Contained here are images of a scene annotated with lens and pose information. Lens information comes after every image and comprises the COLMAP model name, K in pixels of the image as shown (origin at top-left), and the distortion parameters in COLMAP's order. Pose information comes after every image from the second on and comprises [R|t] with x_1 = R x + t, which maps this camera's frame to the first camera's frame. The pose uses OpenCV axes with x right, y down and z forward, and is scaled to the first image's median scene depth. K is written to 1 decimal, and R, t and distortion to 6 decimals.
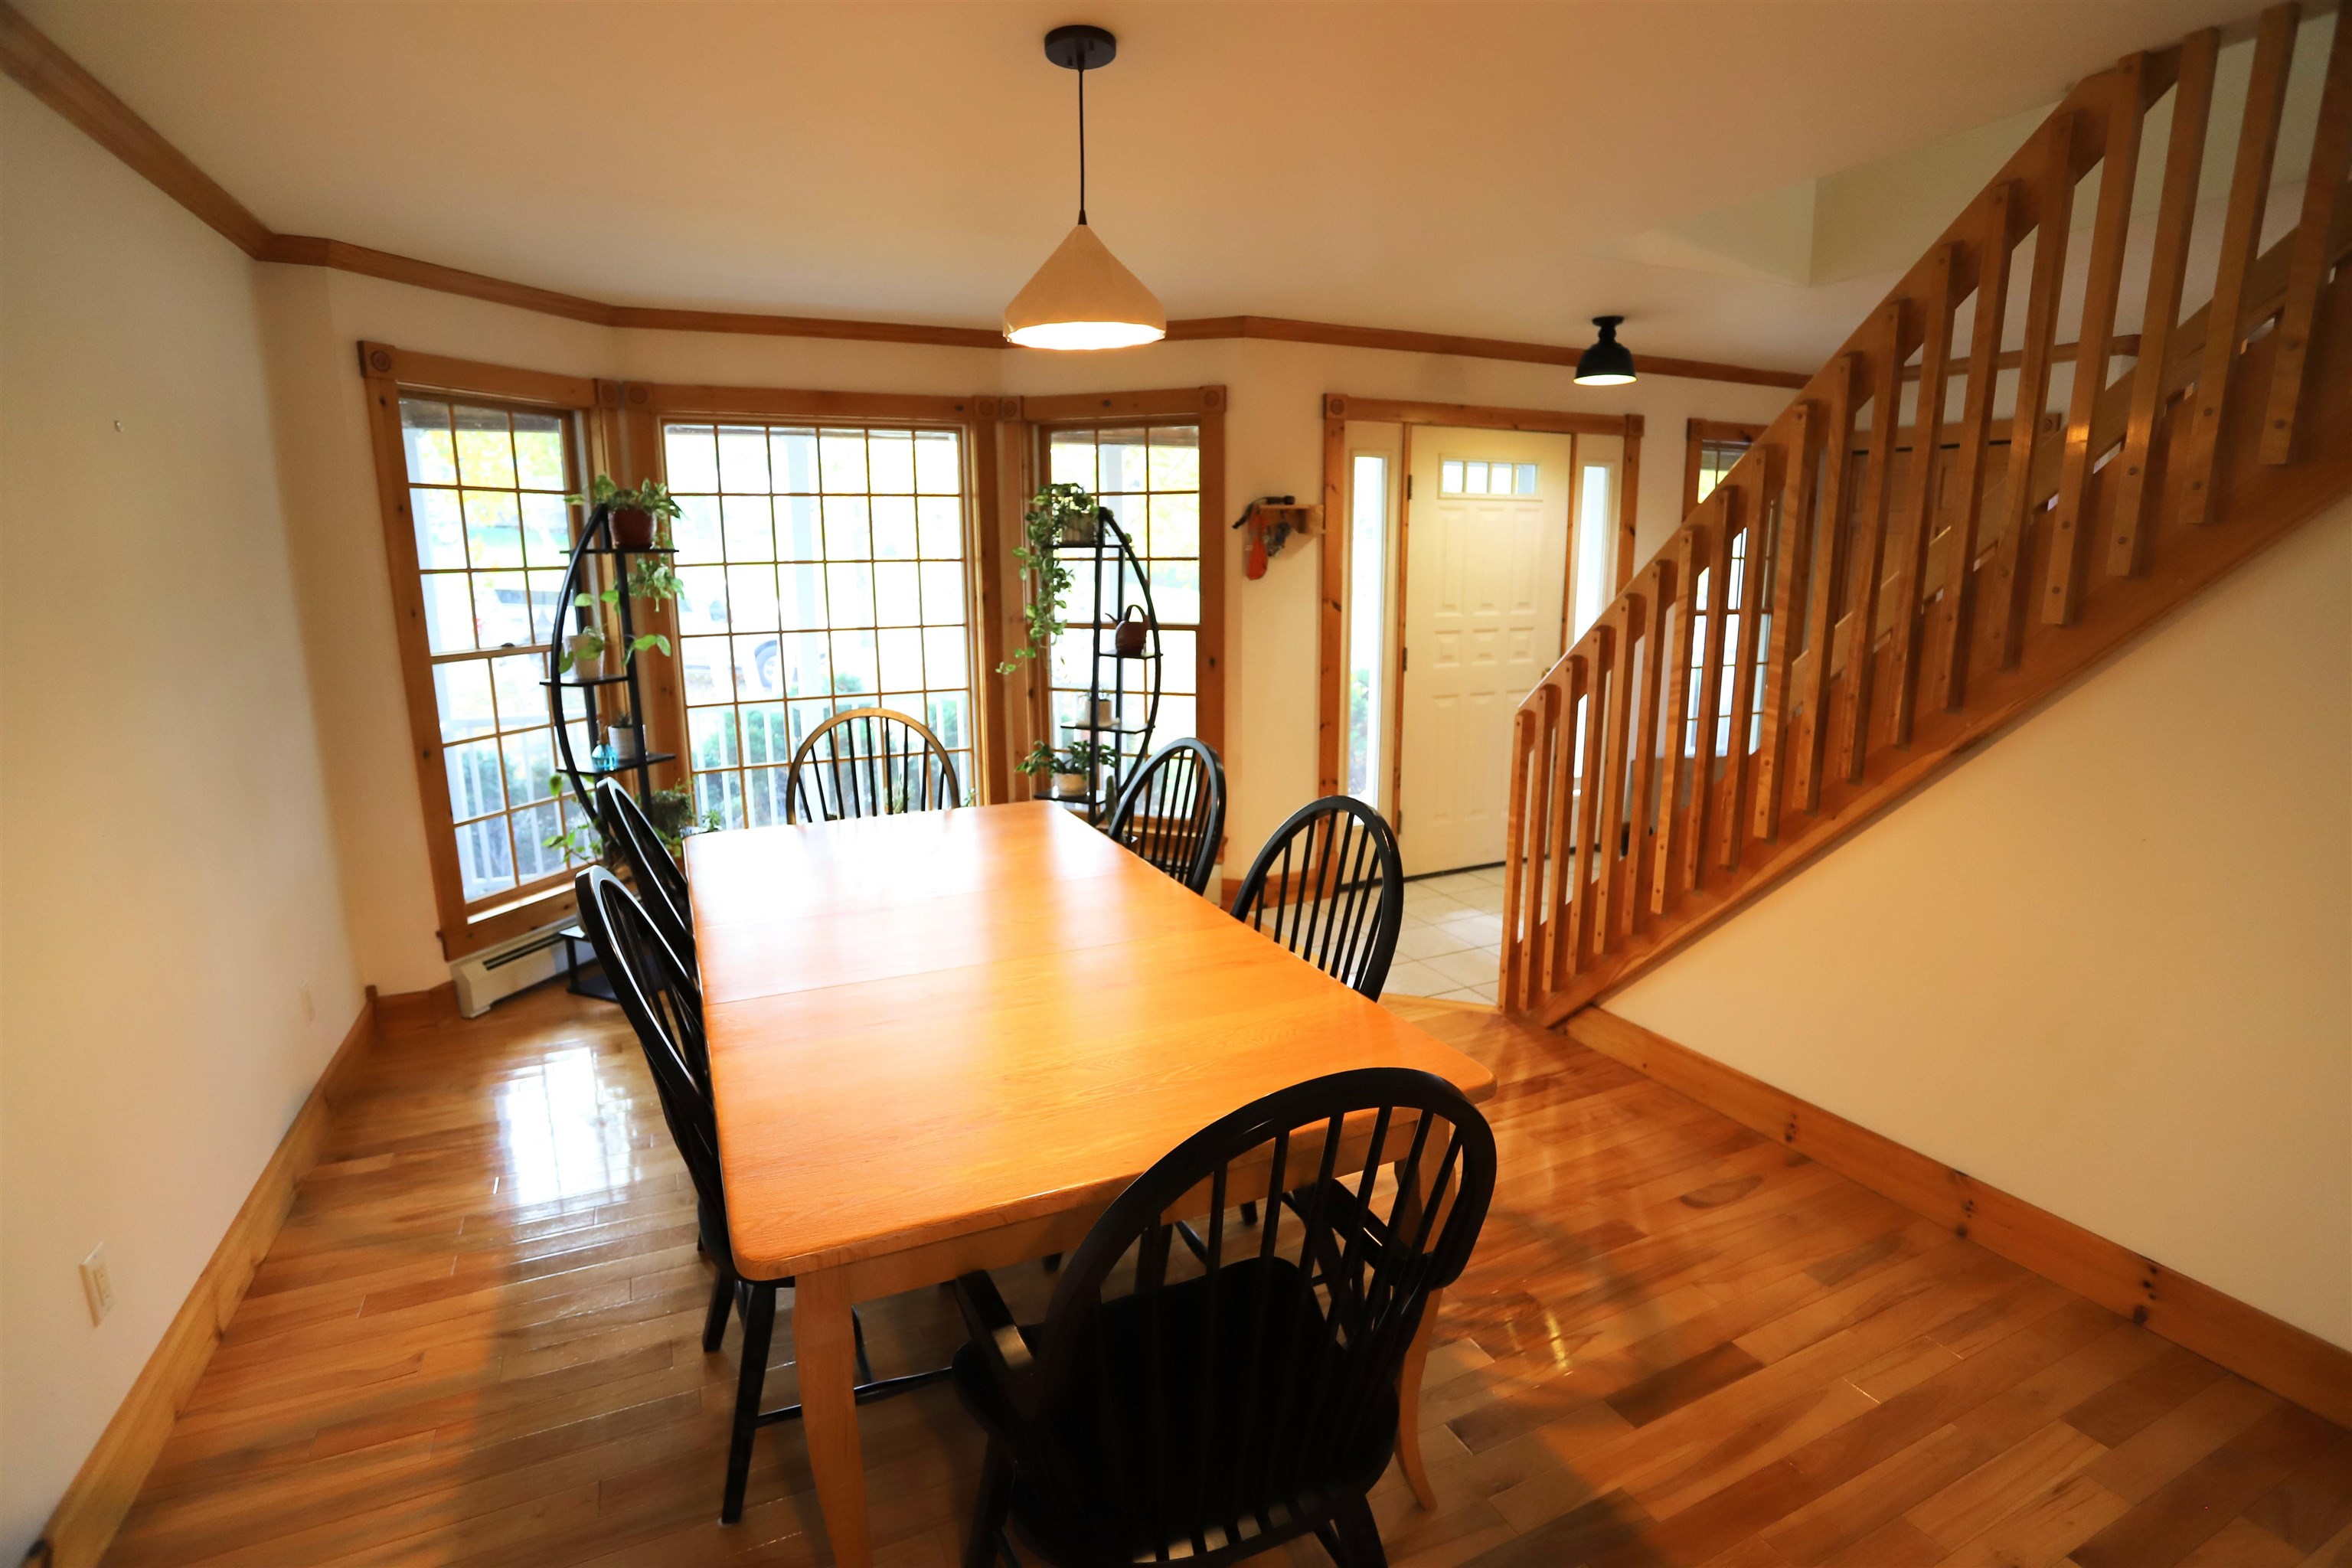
lens RADIAL K [[1129.0, 0, 1182.4], [0, 1129.0, 778.7], [0, 0, 1]] dist [-0.075953, 0.029442]
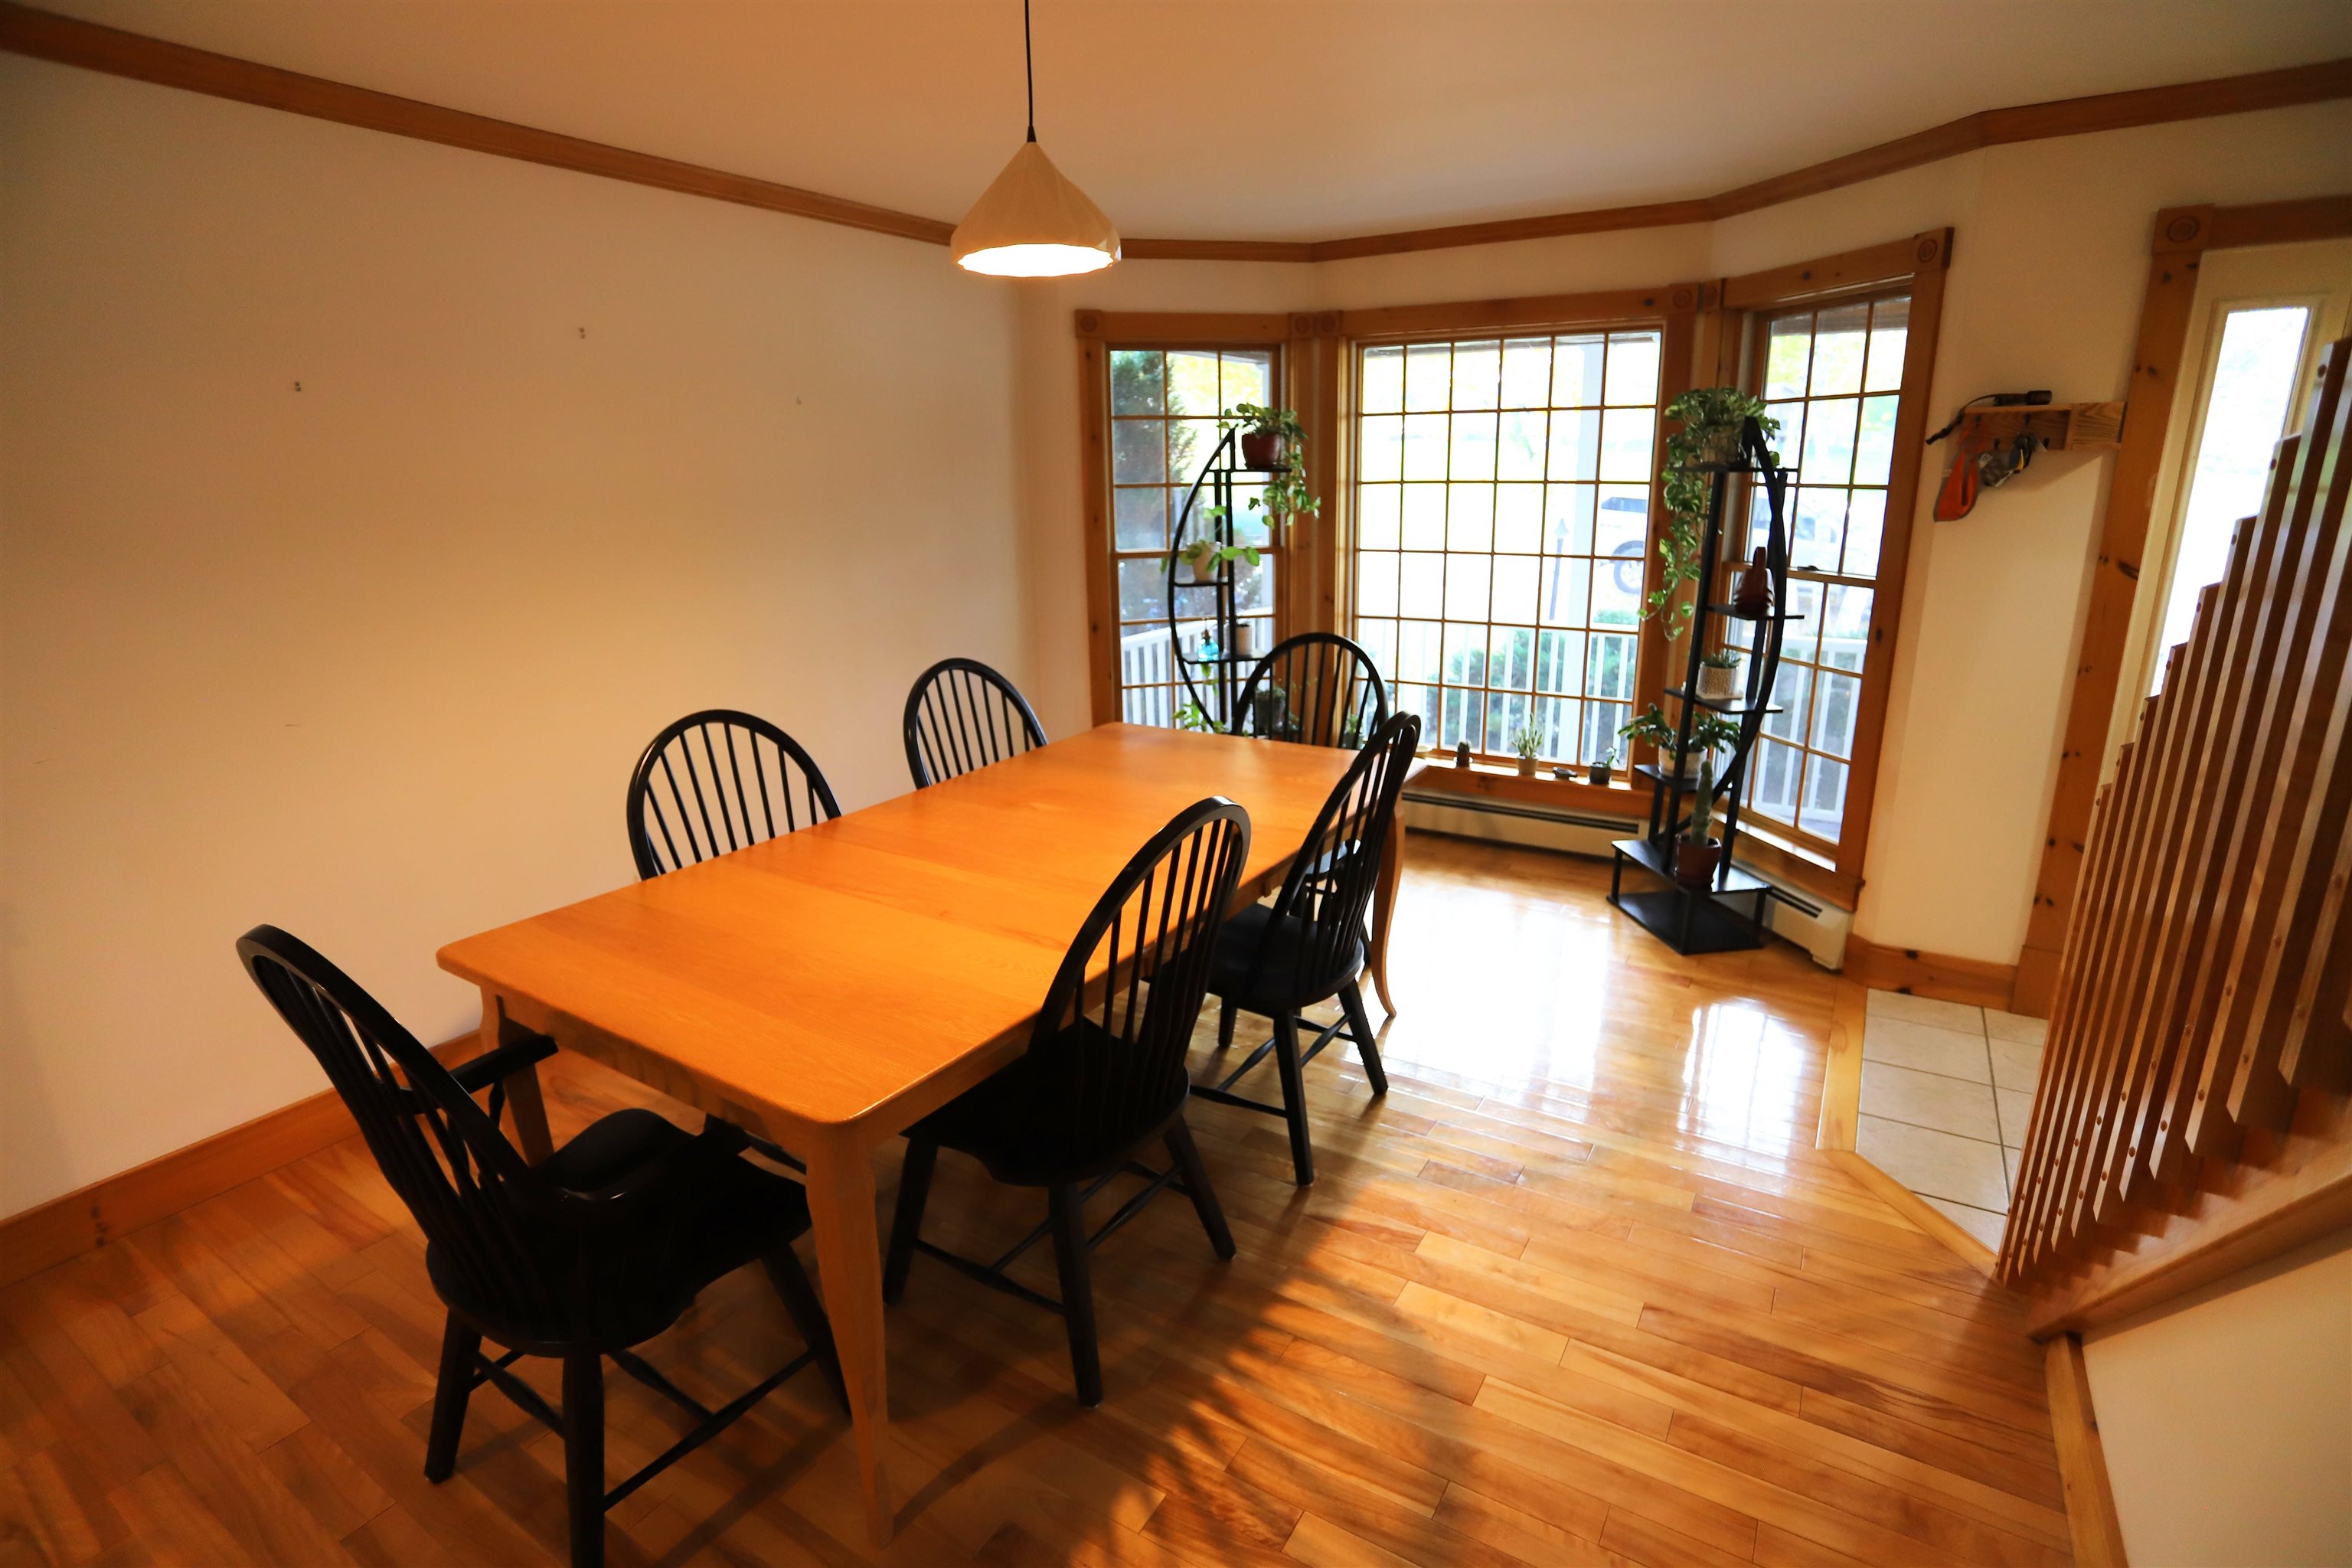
lens RADIAL K [[1129.0, 0, 1182.4], [0, 1129.0, 778.7], [0, 0, 1]] dist [-0.075953, 0.029442]
pose [[0.541891, 0.218716, -0.811491, 0.378638], [-0.154439, 0.975017, 0.159660, -0.059334], [0.826137, 0.038807, 0.562131, 0.257743]]
